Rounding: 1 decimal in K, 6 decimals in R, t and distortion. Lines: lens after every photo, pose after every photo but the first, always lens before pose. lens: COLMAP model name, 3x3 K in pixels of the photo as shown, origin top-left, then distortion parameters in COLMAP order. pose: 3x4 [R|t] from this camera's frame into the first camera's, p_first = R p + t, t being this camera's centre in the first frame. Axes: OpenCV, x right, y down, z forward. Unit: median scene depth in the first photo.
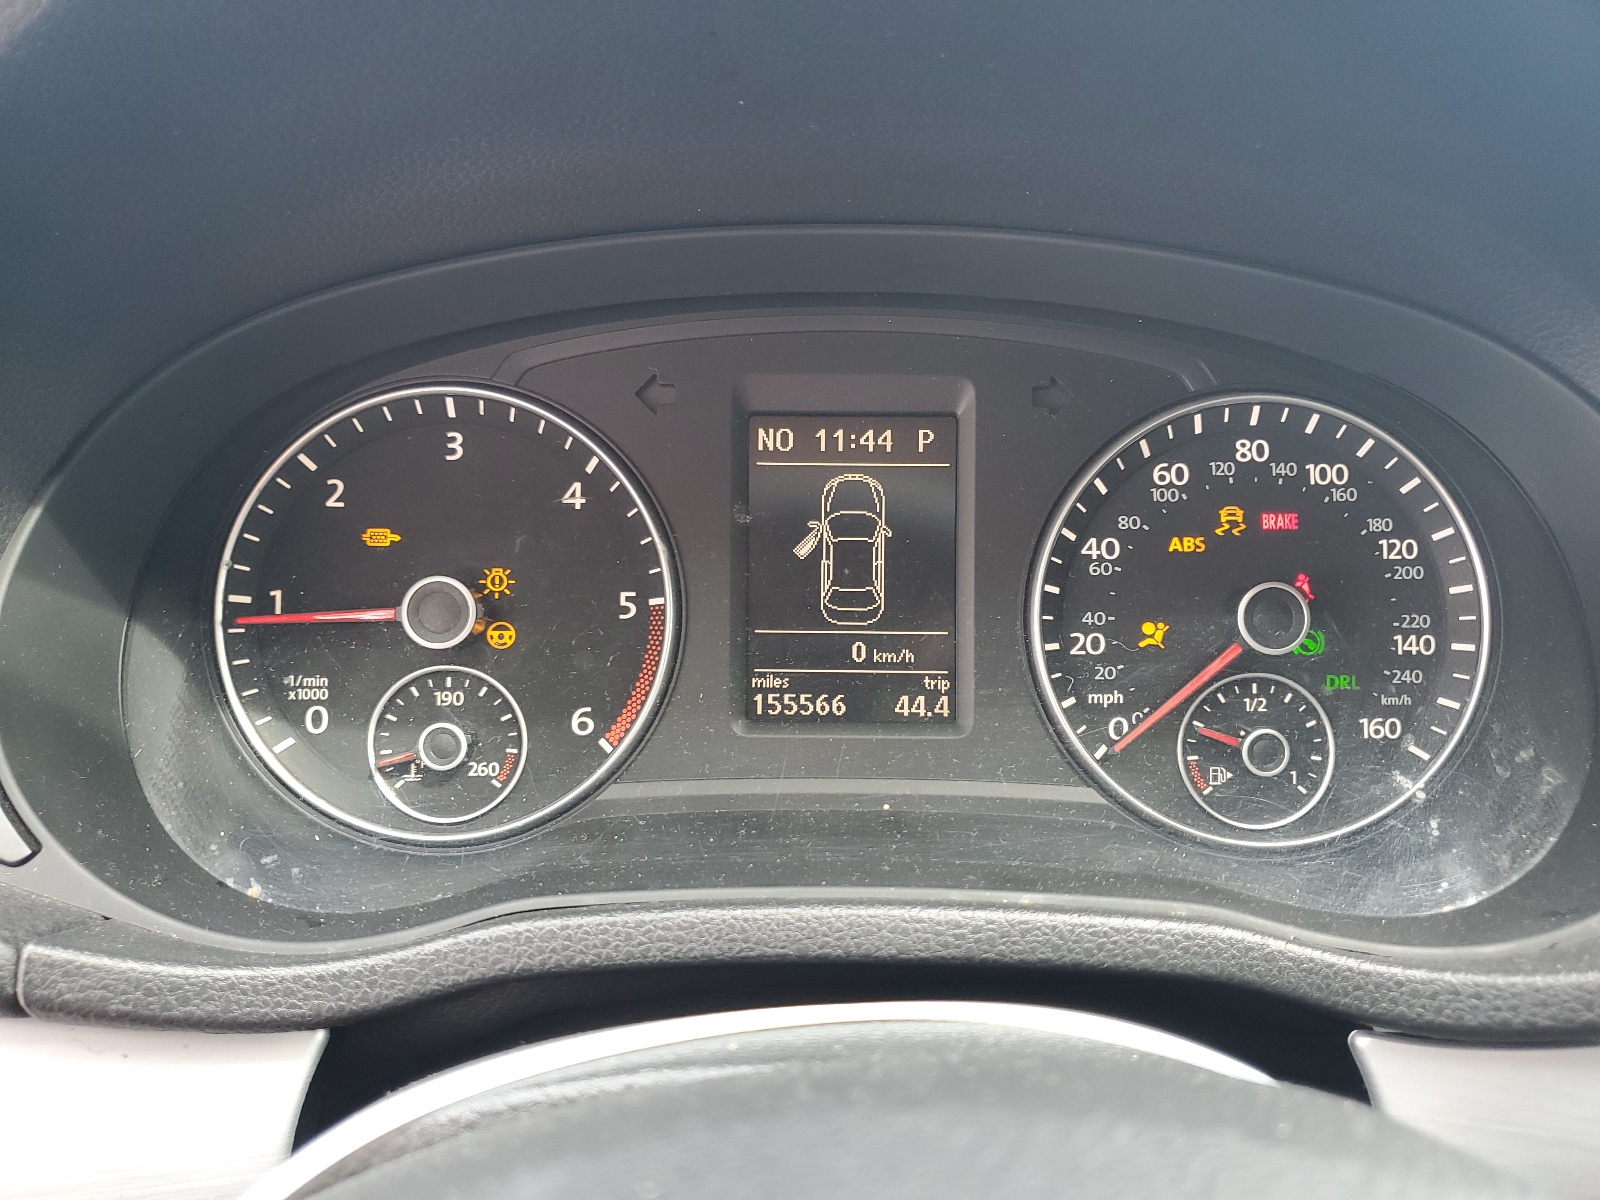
lens RADIAL K [[1221.0, 0, 799.9], [0, 1221.0, 601.6], [0, 0, 1]] dist [-0.010724, -0.004929]
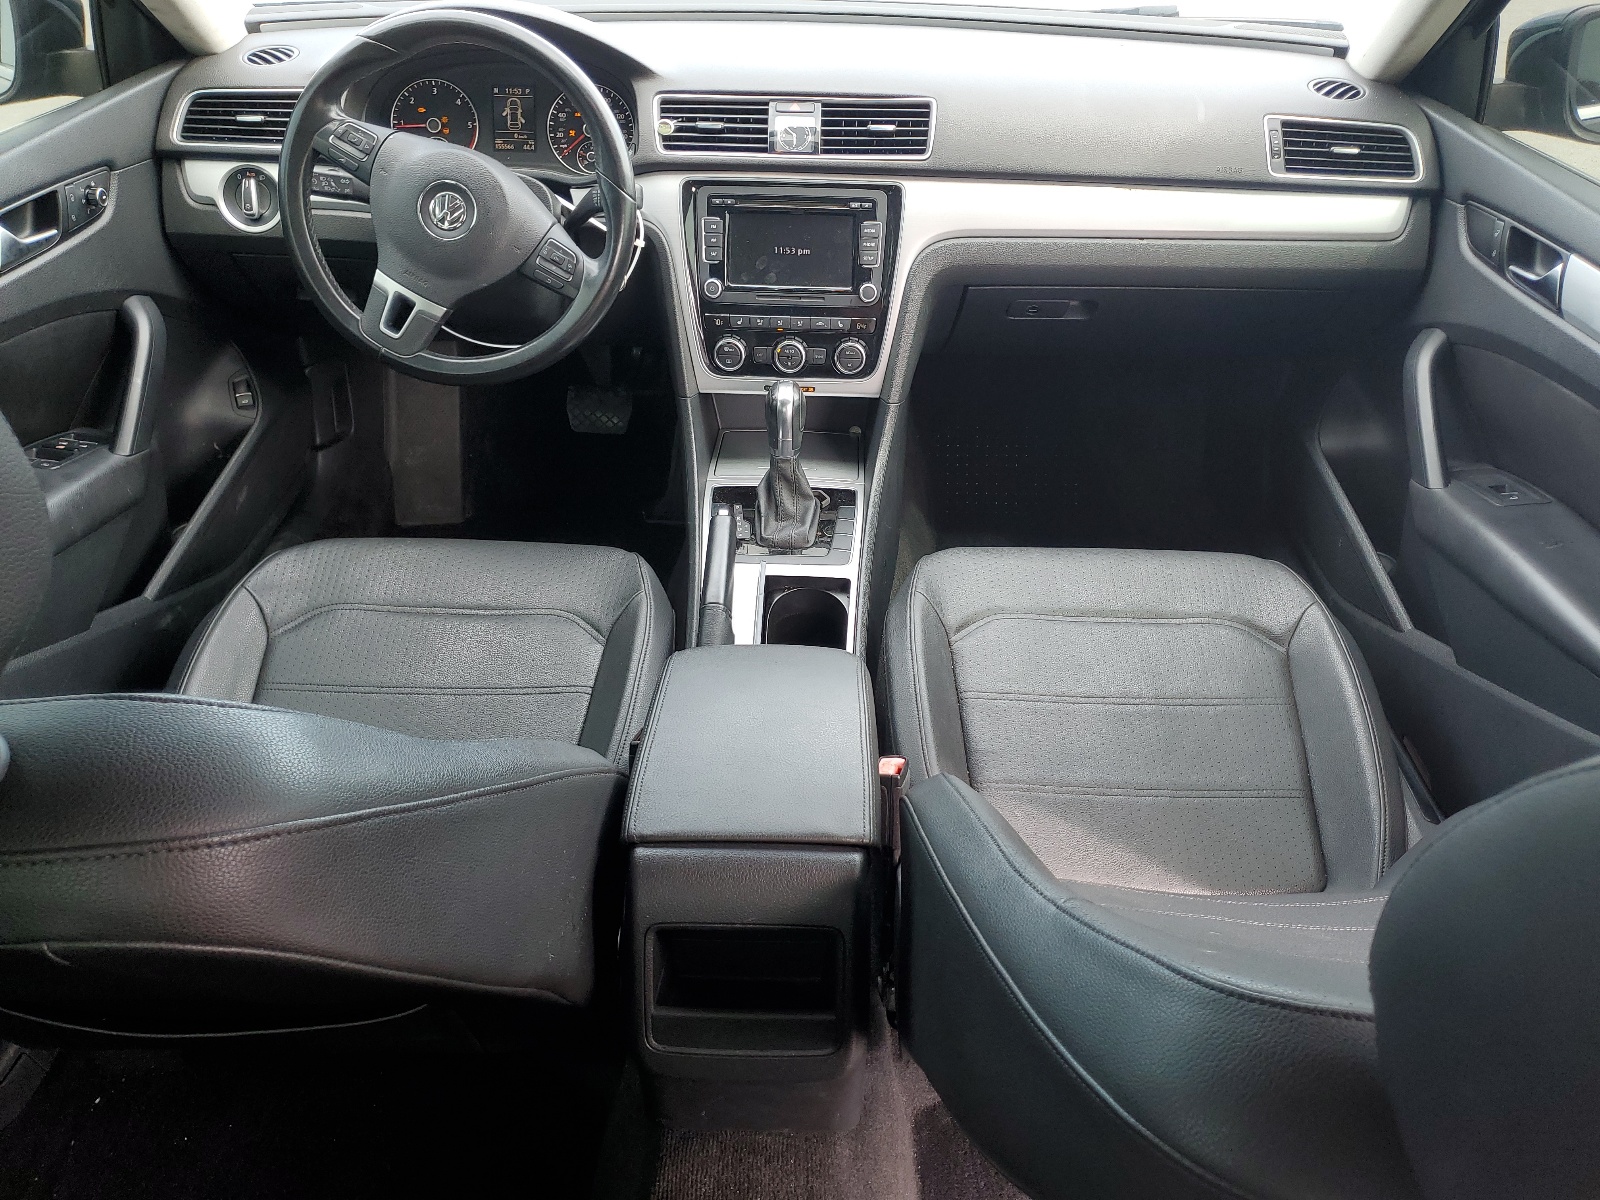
lens RADIAL K [[1221.0, 0, 798.6], [0, 1221.0, 598.5], [0, 0, 1]] dist [-0.010724, -0.004929]
pose [[0.999403, 0.029694, -0.017646, 1.388533], [-0.023055, 0.953862, 0.299360, 0.337444], [0.025721, -0.298774, 0.953977, -4.444460]]
